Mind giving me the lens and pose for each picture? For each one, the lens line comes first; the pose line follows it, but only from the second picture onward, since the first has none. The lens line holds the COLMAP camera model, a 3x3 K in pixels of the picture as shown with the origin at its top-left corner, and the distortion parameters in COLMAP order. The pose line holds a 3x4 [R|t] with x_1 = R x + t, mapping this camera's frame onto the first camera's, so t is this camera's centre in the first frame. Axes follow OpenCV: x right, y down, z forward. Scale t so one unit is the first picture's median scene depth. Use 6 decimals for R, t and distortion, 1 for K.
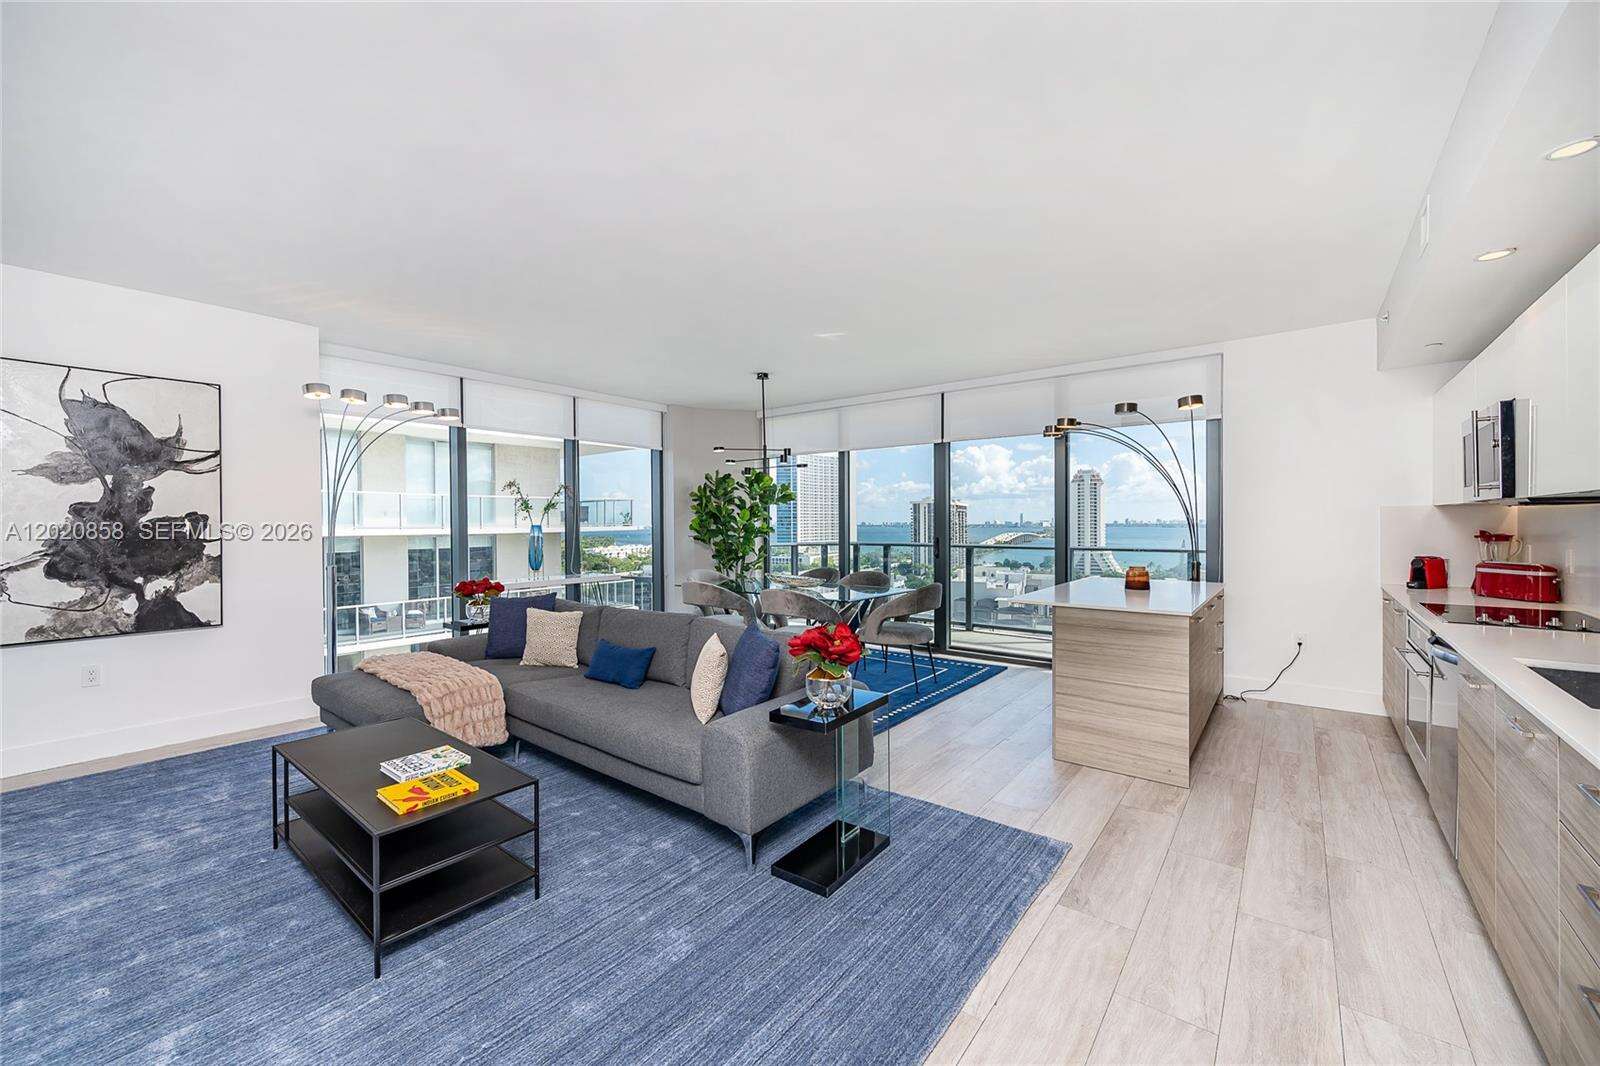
lens RADIAL K [[644.1, 0, 794.6], [0, 644.1, 525.8], [0, 0, 1]] dist [0.004097, 0.000844]
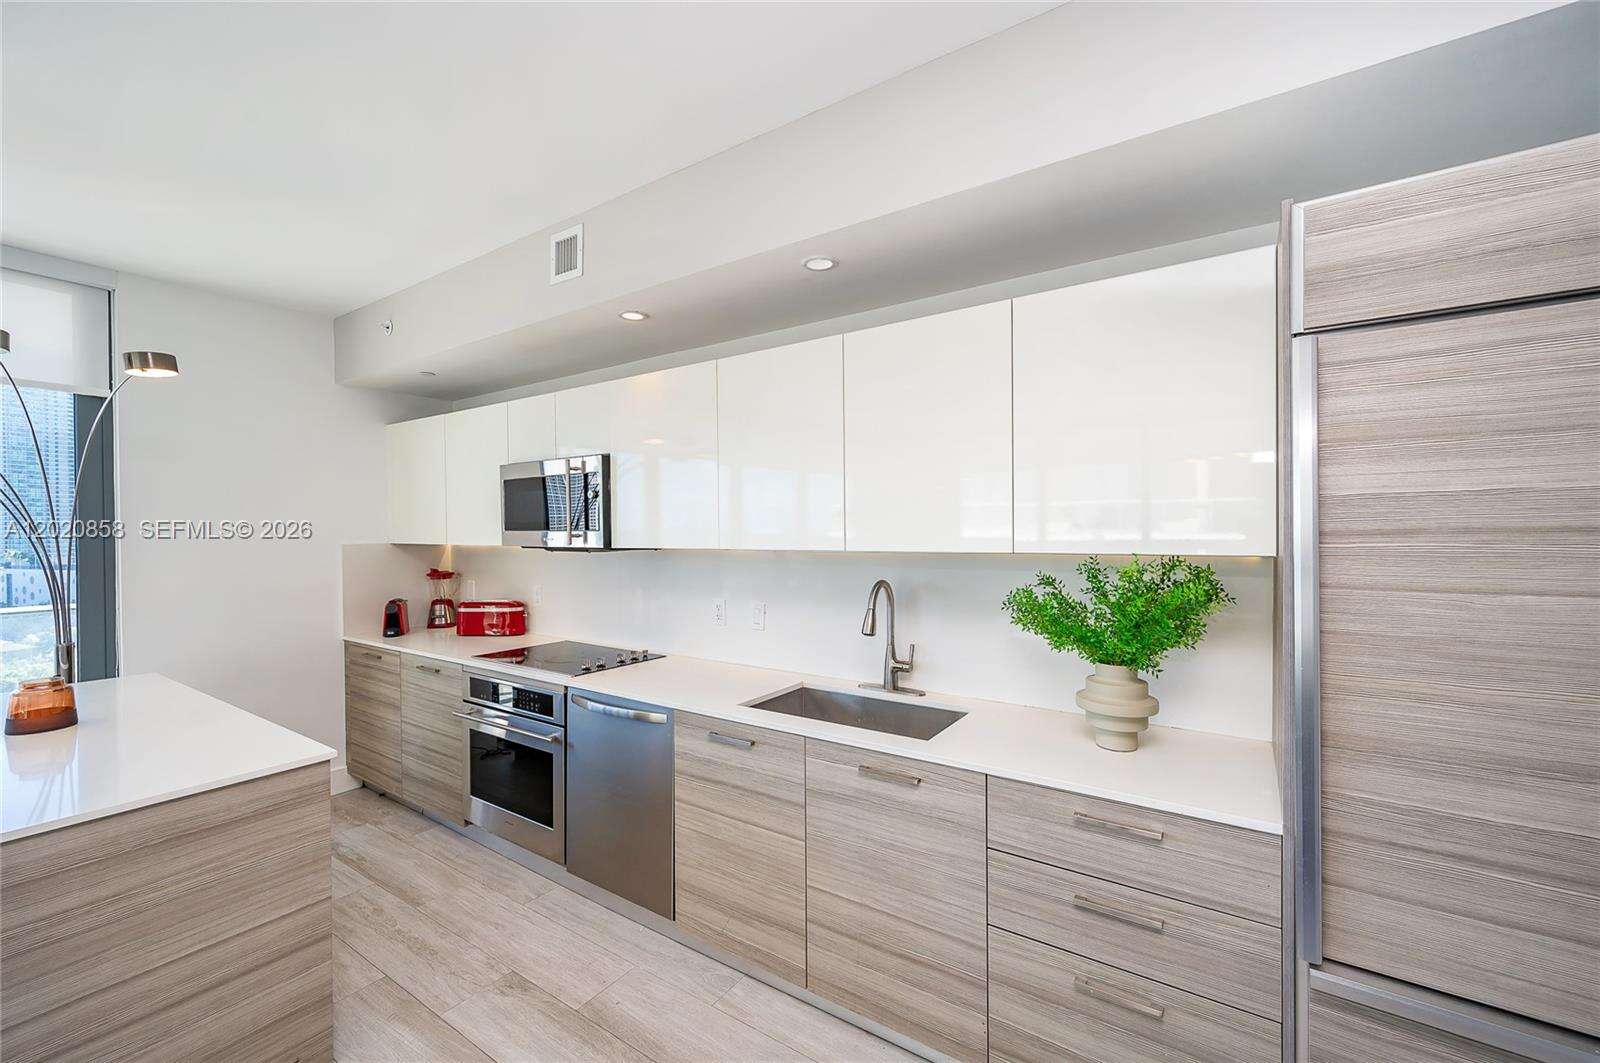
lens RADIAL K [[648.6, 0, 805.1], [0, 648.6, 534.3], [0, 0, 1]] dist [-0.010024, 0.000297]
pose [[-0.080843, 0.000734, 0.996727, 0.016368], [0.010396, 0.999946, 0.000107, -0.039561], [-0.996673, 0.010370, -0.080846, 0.499277]]
